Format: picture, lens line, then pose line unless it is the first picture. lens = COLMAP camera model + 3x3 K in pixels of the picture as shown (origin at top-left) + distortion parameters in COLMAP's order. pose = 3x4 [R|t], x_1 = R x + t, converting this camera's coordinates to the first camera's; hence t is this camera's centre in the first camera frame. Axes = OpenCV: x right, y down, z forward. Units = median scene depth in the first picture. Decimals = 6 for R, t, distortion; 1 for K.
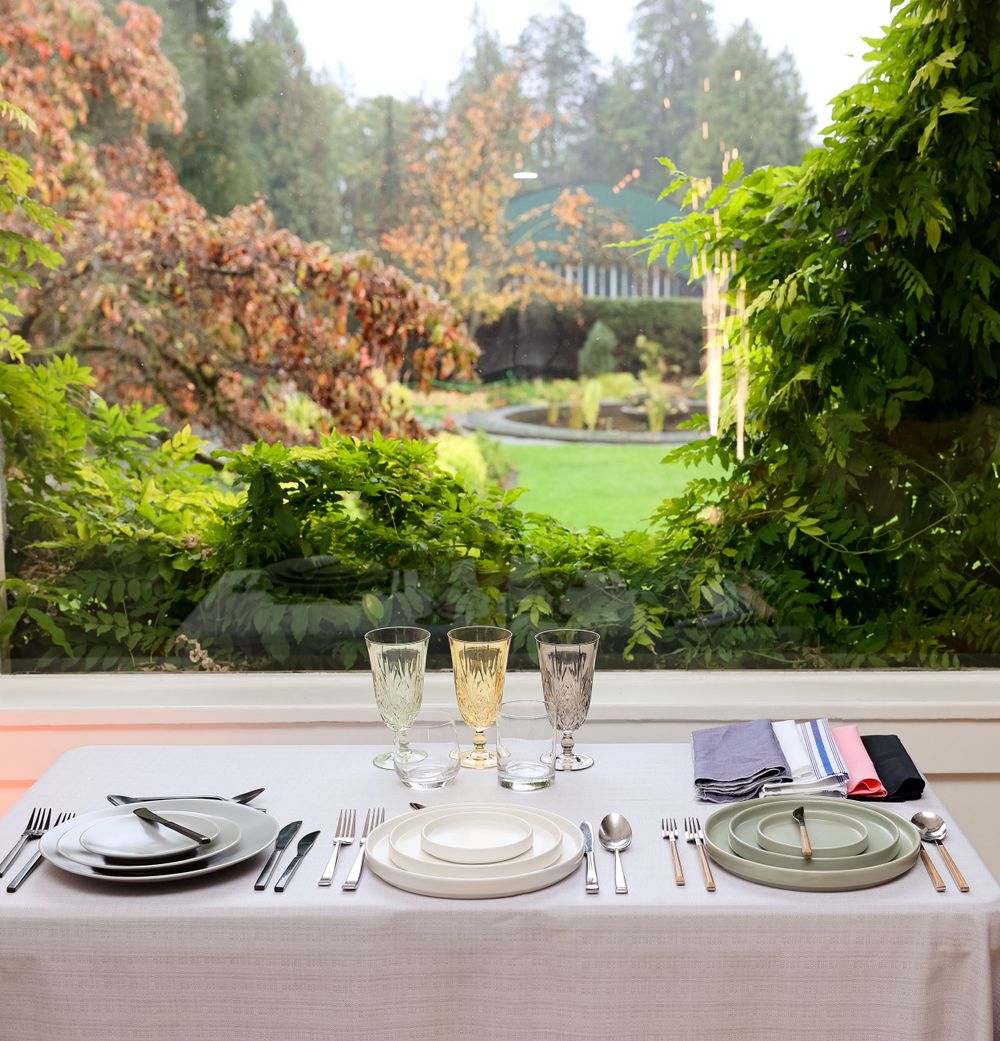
lens RADIAL K [[1570.0, 0, 500.0], [0, 1570.0, 520.5], [0, 0, 1]] dist [-0.001205, 0.915624]
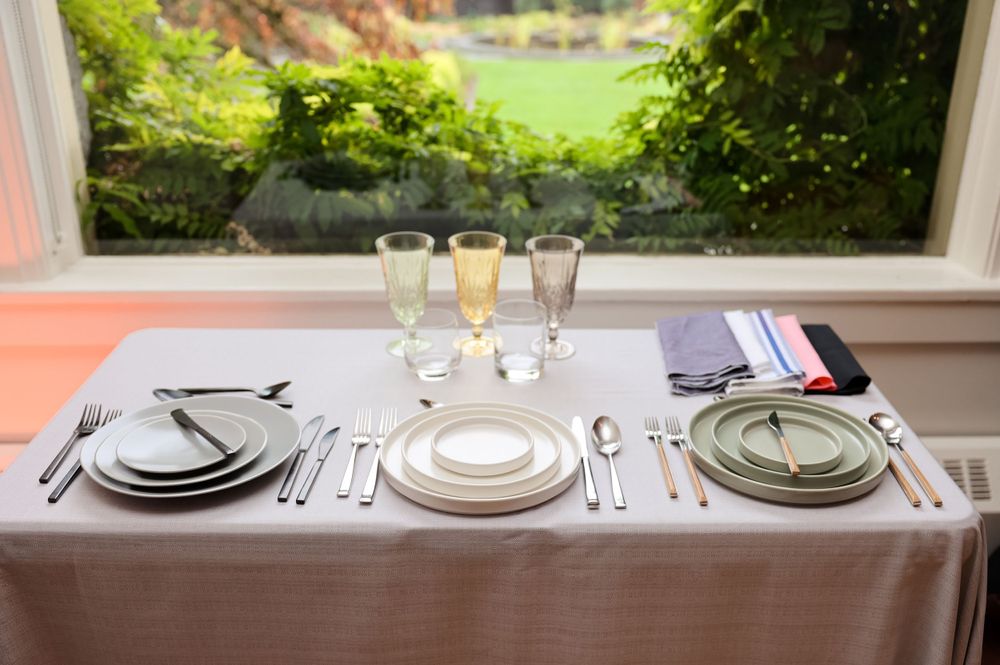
lens RADIAL K [[946.5, 0, 500.0], [0, 946.5, 332.5], [0, 0, 1]] dist [-0.040393, 0.156962]
pose [[0.999385, -0.005314, 0.034664, -0.016659], [-0.002894, 0.972581, 0.232545, -0.018360], [-0.034950, -0.232503, 0.971968, 0.255963]]
